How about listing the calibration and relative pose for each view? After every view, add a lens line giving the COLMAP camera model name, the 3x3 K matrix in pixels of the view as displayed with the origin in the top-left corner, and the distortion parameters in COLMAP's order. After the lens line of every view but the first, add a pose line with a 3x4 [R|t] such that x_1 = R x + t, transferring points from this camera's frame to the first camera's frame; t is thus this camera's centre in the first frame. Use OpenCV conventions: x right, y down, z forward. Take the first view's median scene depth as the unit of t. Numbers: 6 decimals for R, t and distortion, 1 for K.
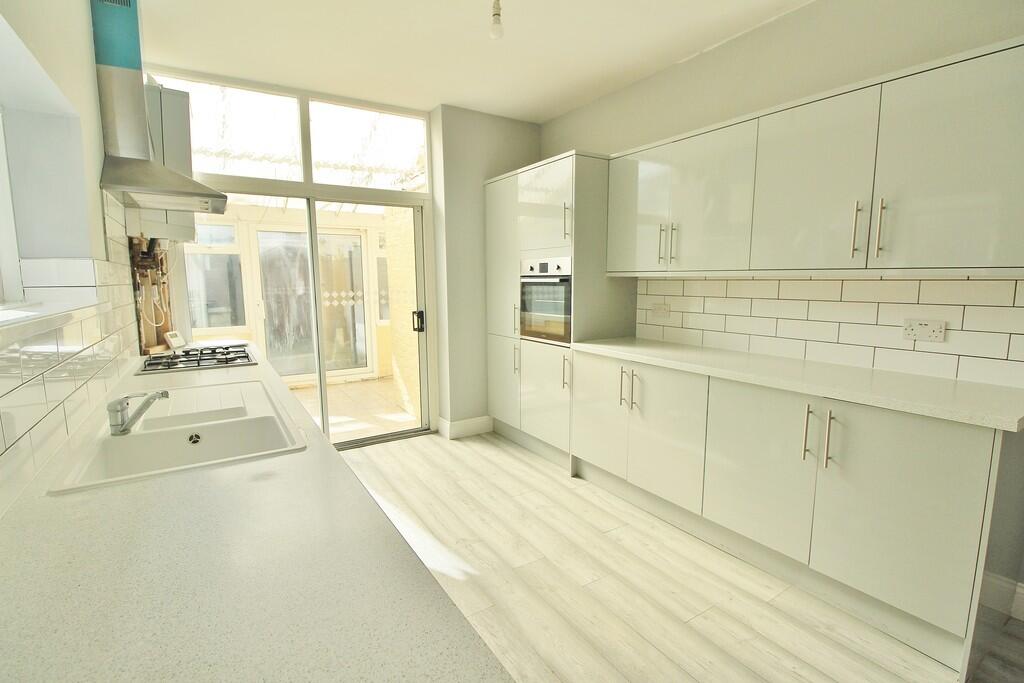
lens RADIAL K [[477.4, 0, 505.9], [0, 477.4, 340.9], [0, 0, 1]] dist [-0.011266, -0.000333]
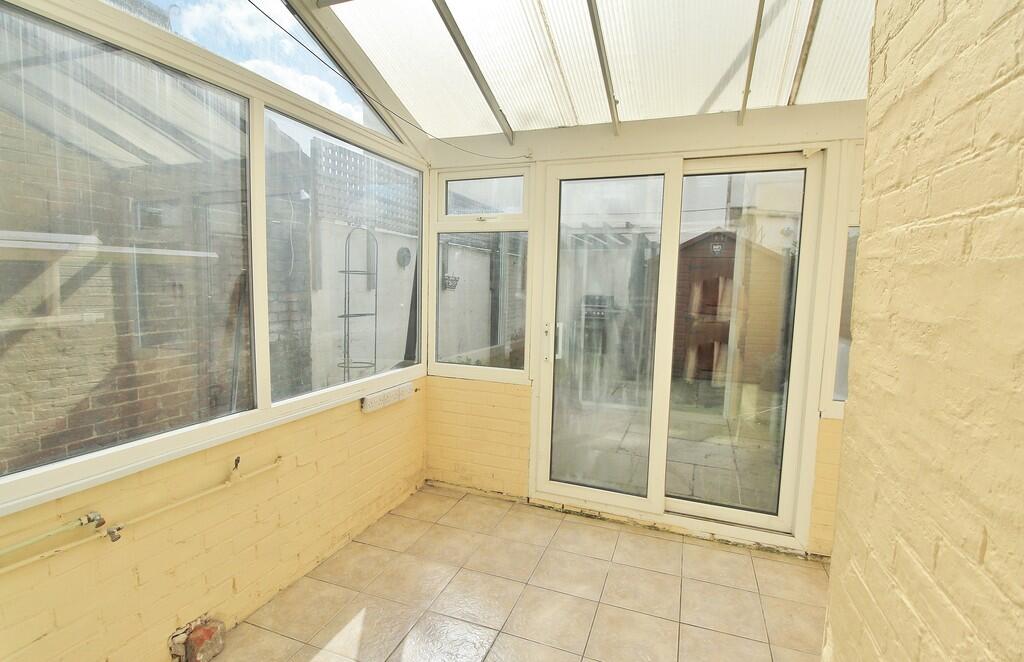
lens RADIAL K [[478.9, 0, 512.0], [0, 478.9, 331.0], [0, 0, 1]] dist [-0.000622, -0.000072]
pose [[0.611558, 0.104023, -0.784331, -0.257191], [-0.134874, 0.990516, 0.026205, -0.141858], [0.779619, 0.089759, 0.619788, 1.107795]]
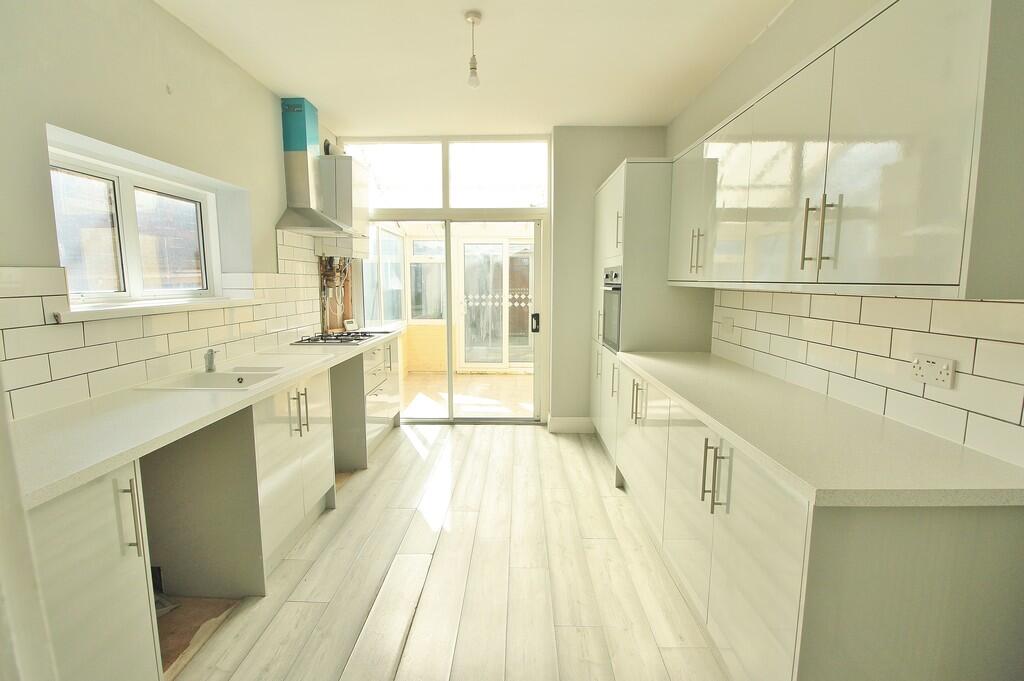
lens RADIAL K [[477.4, 0, 505.9], [0, 477.4, 339.9], [0, 0, 1]] dist [-0.011266, -0.000333]
pose [[0.835186, 0.075154, -0.544809, 0.442042], [-0.078437, 0.996770, 0.017257, -0.017928], [0.544346, 0.028320, 0.838383, 0.034008]]
